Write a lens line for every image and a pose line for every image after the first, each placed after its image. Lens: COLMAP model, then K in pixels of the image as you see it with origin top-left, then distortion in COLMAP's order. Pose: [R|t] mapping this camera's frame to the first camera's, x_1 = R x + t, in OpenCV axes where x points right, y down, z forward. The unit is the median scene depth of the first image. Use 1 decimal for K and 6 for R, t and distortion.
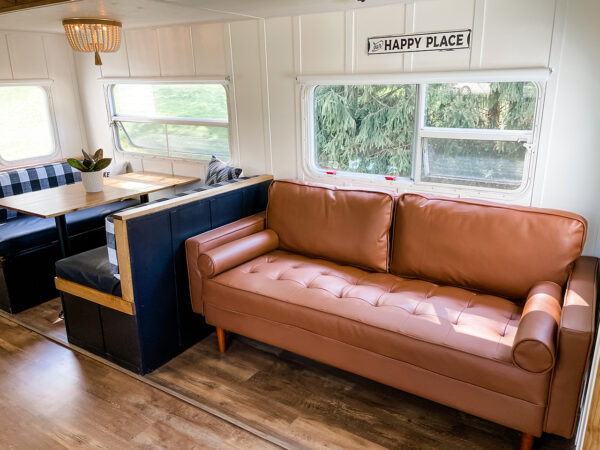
lens RADIAL K [[481.4, 0, 299.8], [0, 481.4, 216.8], [0, 0, 1]] dist [0.061873, -0.015005]
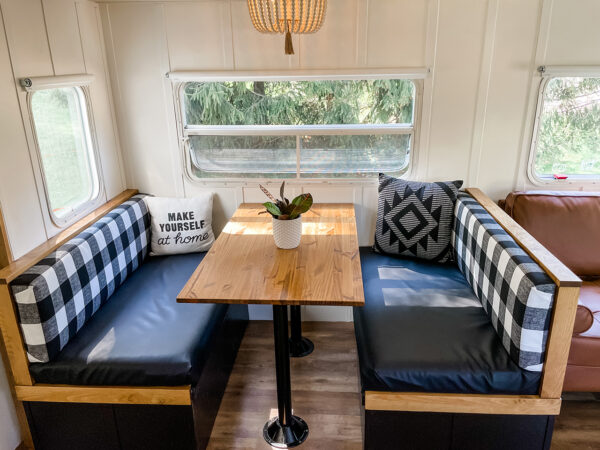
lens RADIAL K [[481.4, 0, 299.8], [0, 481.4, 216.8], [0, 0, 1]] dist [0.061873, -0.015005]
pose [[0.868103, -0.150262, 0.473095, -0.769922], [0.135064, 0.988625, 0.066168, -0.142567], [-0.477656, 0.006457, 0.878523, 0.445687]]
